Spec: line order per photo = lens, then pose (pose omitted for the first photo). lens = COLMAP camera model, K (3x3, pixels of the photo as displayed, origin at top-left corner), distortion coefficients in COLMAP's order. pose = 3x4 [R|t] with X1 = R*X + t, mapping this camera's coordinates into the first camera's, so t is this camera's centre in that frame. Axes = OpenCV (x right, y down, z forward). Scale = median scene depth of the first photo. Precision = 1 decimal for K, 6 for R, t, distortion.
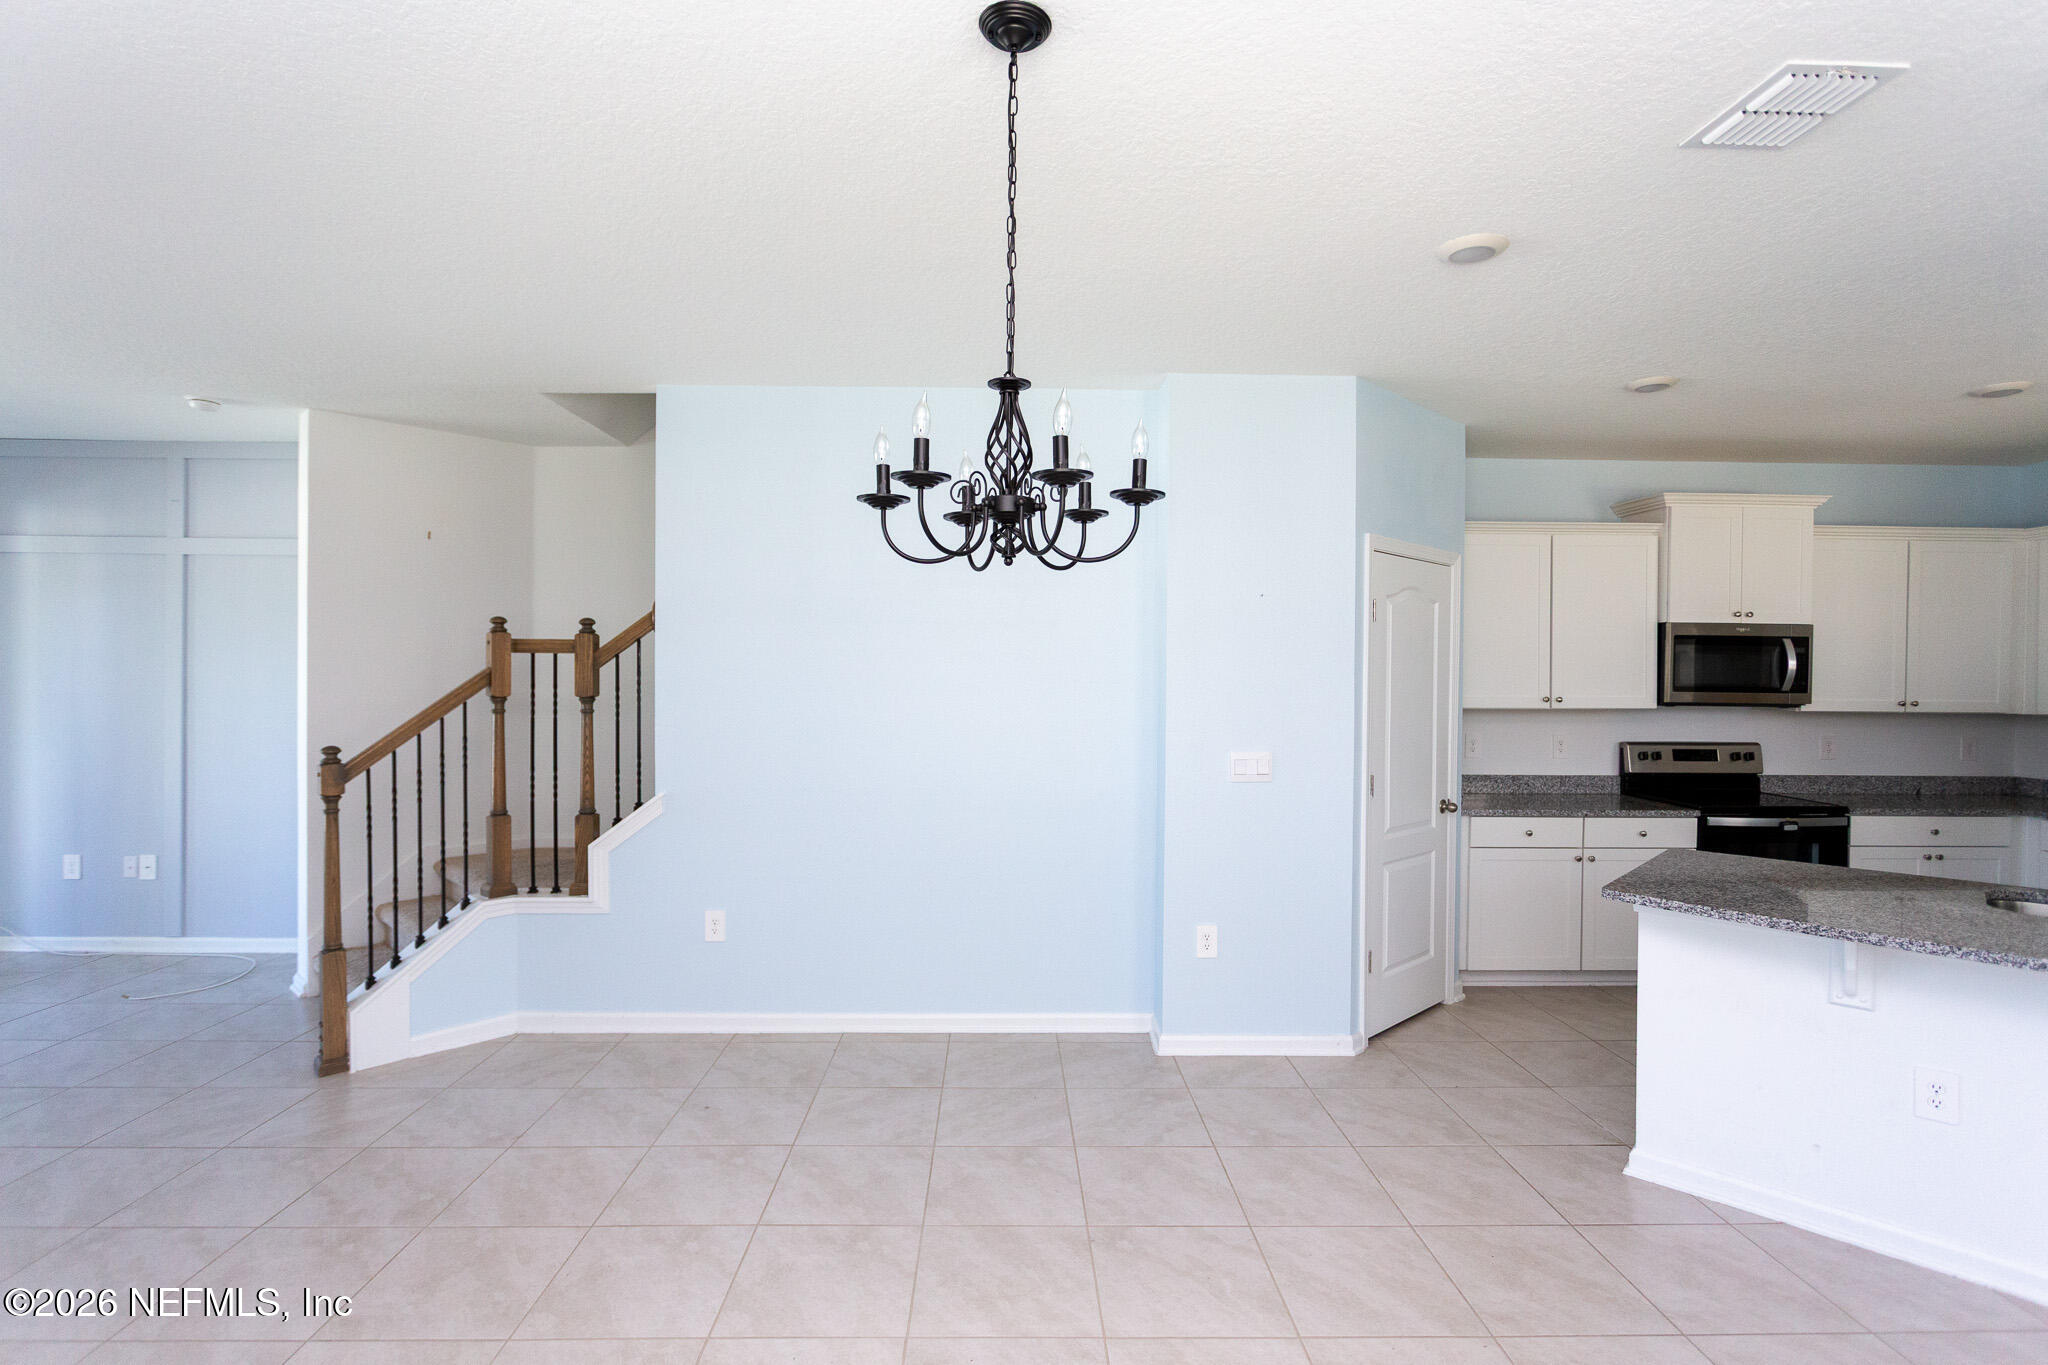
lens RADIAL K [[964.8, 0, 1043.2], [0, 964.8, 684.9], [0, 0, 1]] dist [-0.011604, -0.000084]
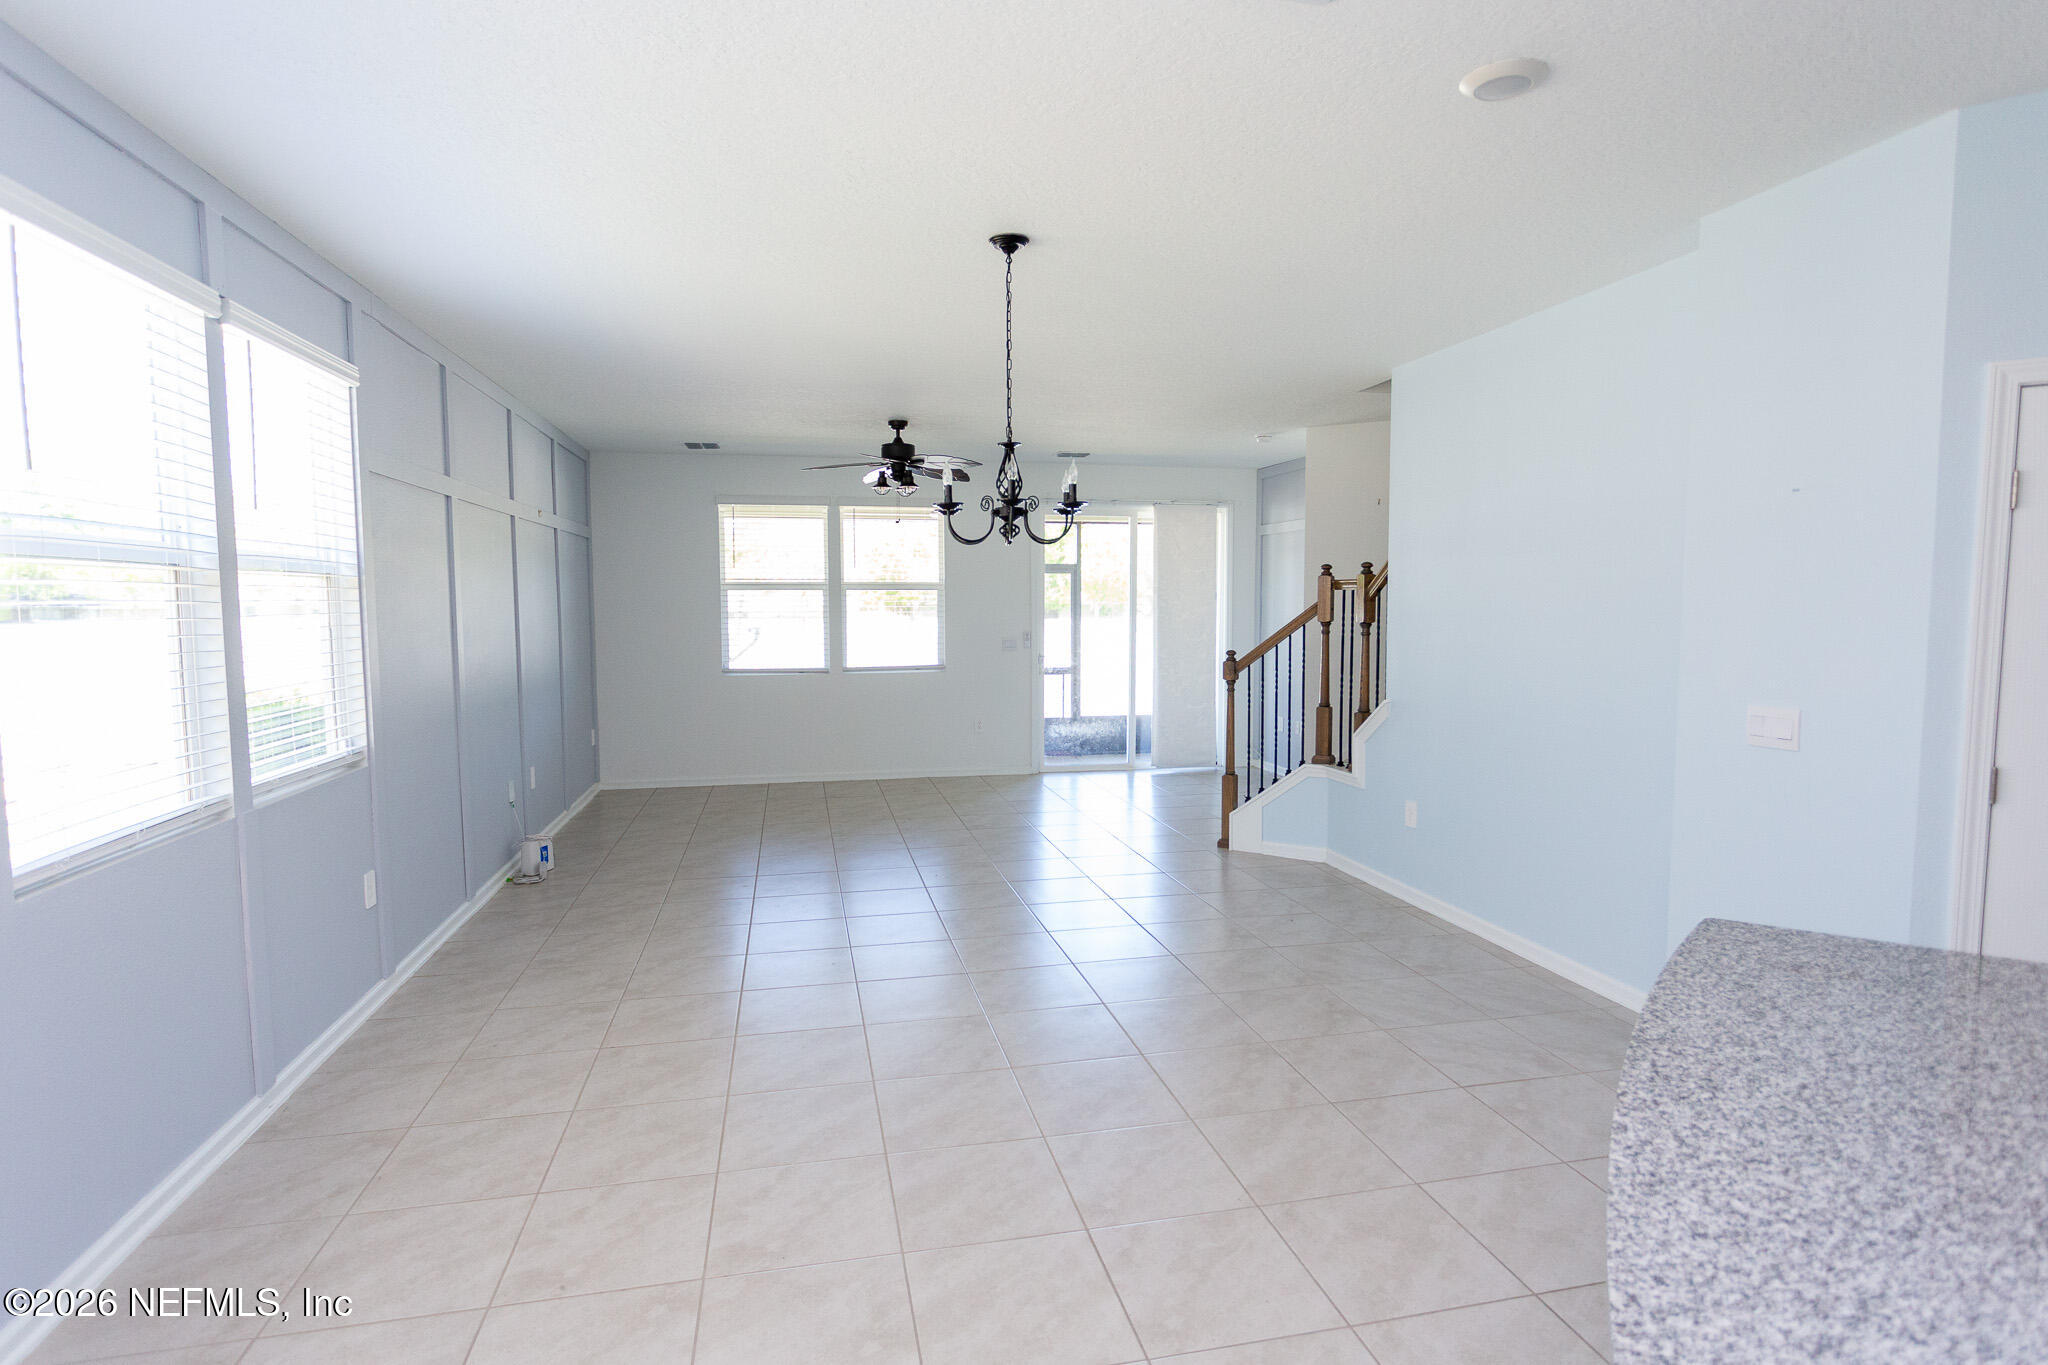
lens RADIAL K [[1054.2, 0, 1019.5], [0, 1054.2, 676.9], [0, 0, 1]] dist [0.000145, 0.002835]
pose [[0.184023, 0.061553, -0.980993, 0.953992], [-0.007041, 0.998094, 0.061305, 0.001995], [0.982897, -0.004374, 0.184106, 0.310614]]
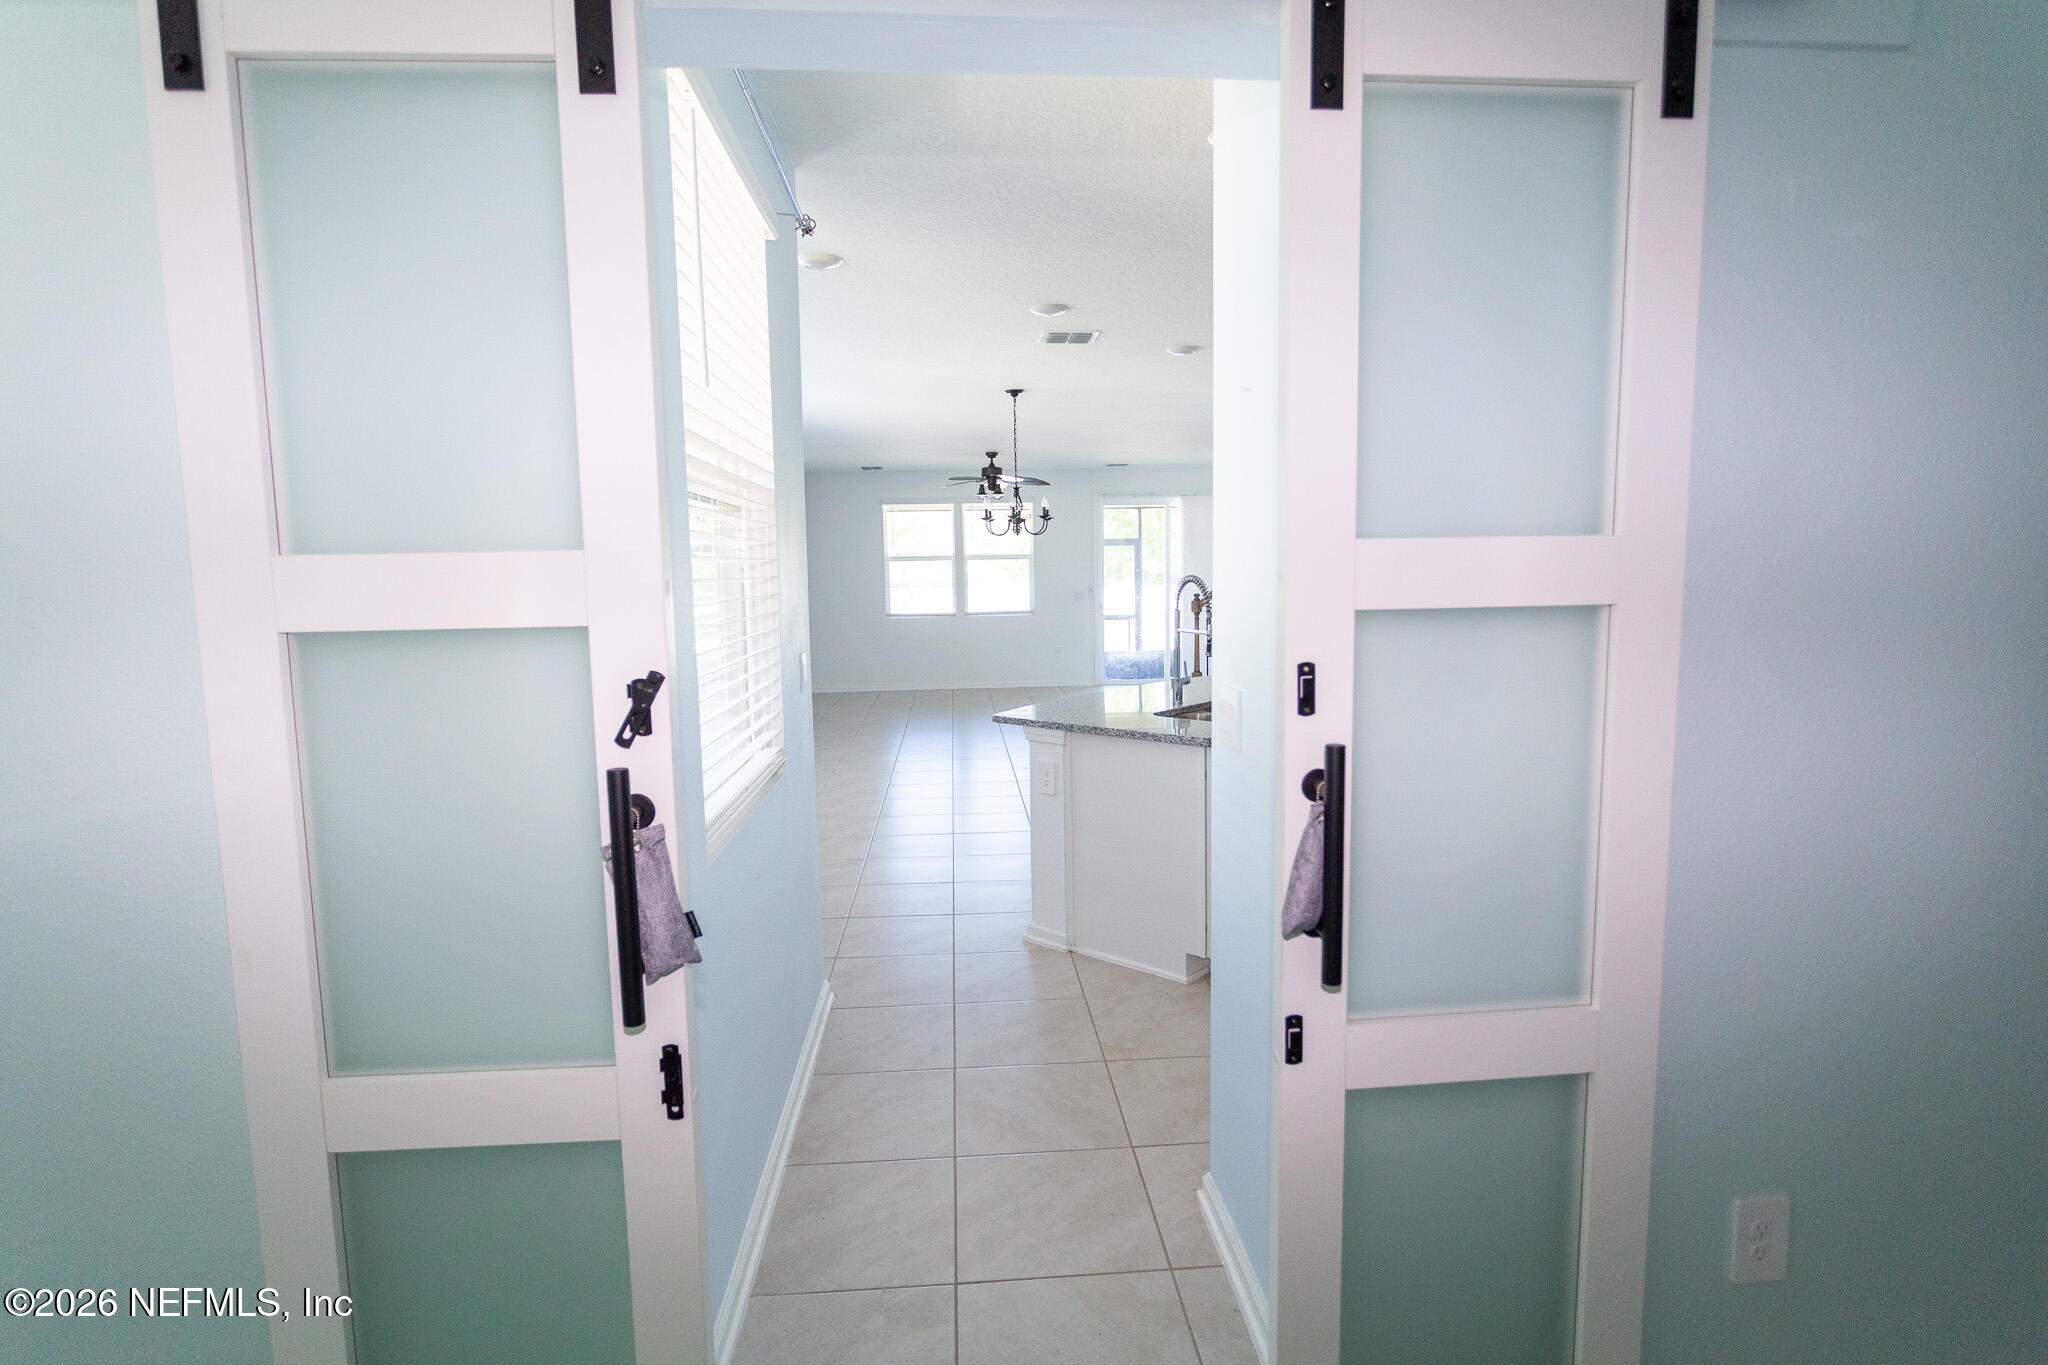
lens RADIAL K [[1054.2, 0, 1041.5], [0, 1054.2, 688.3], [0, 0, 1]] dist [0.000145, 0.002835]
pose [[0.054872, 0.099778, -0.993496, 2.092659], [0.008721, 0.994909, 0.100402, 0.029591], [0.998455, -0.014173, 0.053723, 0.418346]]
